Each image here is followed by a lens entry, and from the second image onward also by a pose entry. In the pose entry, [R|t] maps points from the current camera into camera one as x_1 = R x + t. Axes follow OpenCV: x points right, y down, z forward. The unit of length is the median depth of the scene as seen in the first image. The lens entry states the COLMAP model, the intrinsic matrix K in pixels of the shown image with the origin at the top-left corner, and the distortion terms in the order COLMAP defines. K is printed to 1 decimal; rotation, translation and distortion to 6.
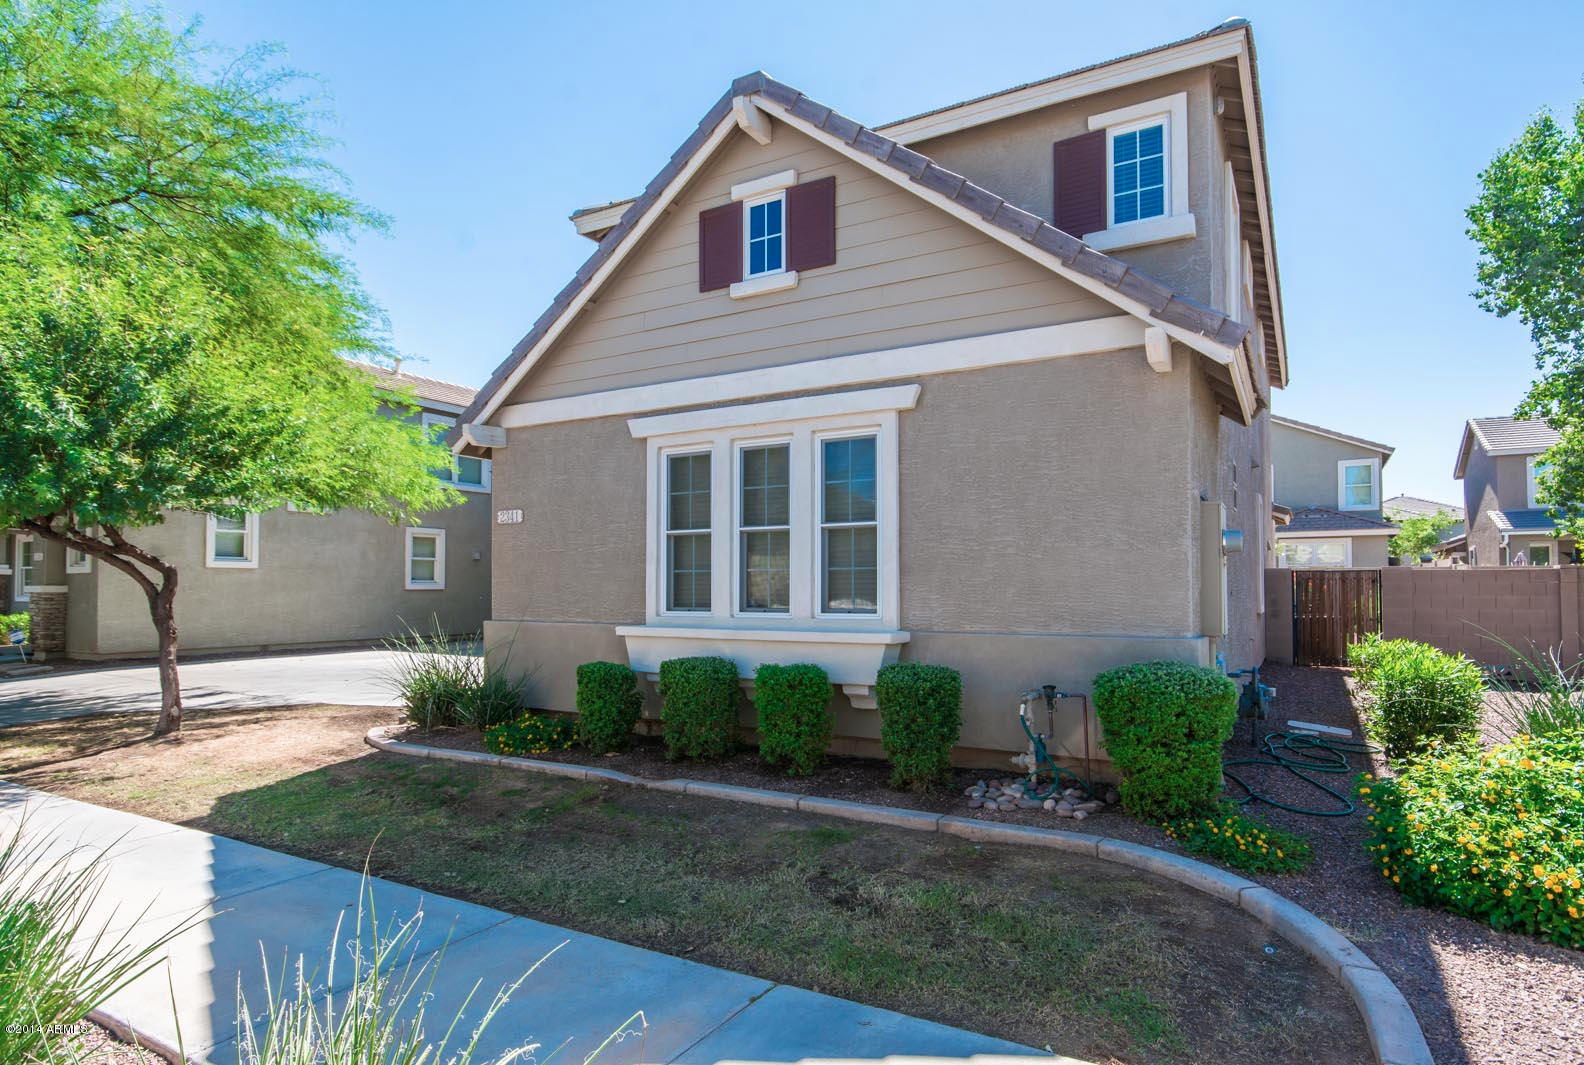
lens RADIAL K [[873.2, 0, 792.9], [0, 873.2, 572.0], [0, 0, 1]] dist [-0.022010, 0.000481]
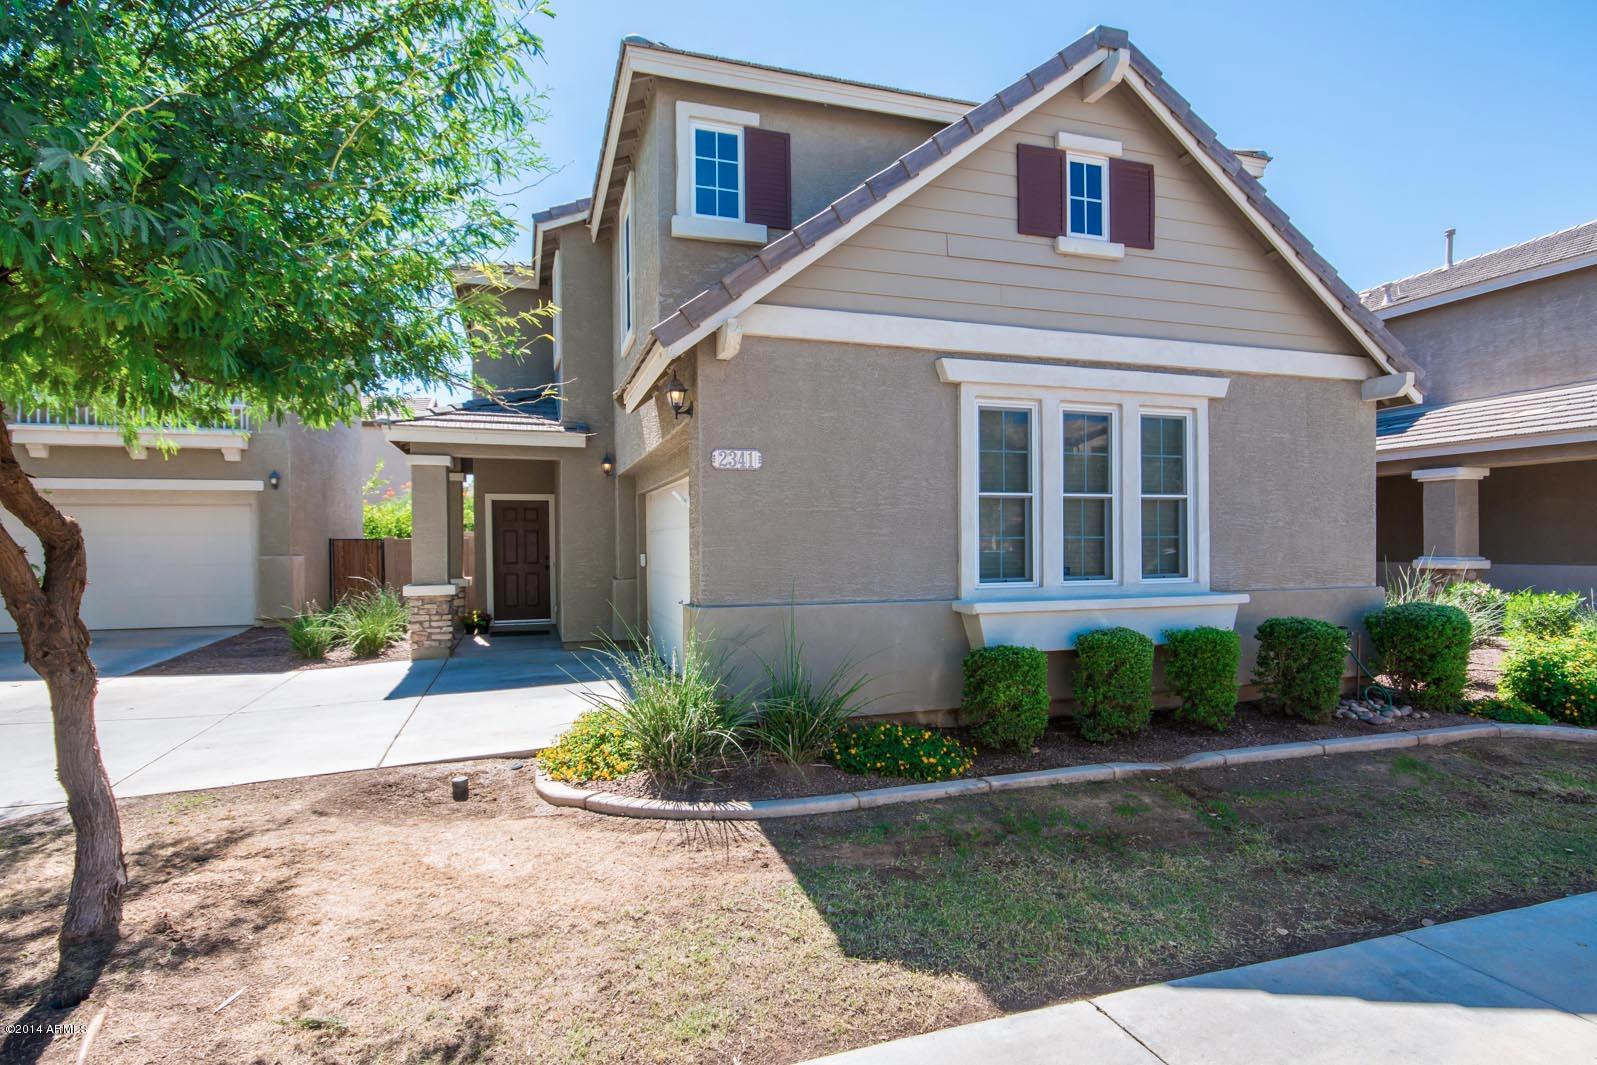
lens RADIAL K [[827.2, 0, 797.3], [0, 827.2, 552.3], [0, 0, 1]] dist [0.002651, -0.011826]
pose [[0.668989, -0.006030, 0.743248, -0.957327], [-0.003728, 0.999927, 0.011469, 0.004713], [-0.743263, -0.010444, 0.668918, 0.622112]]
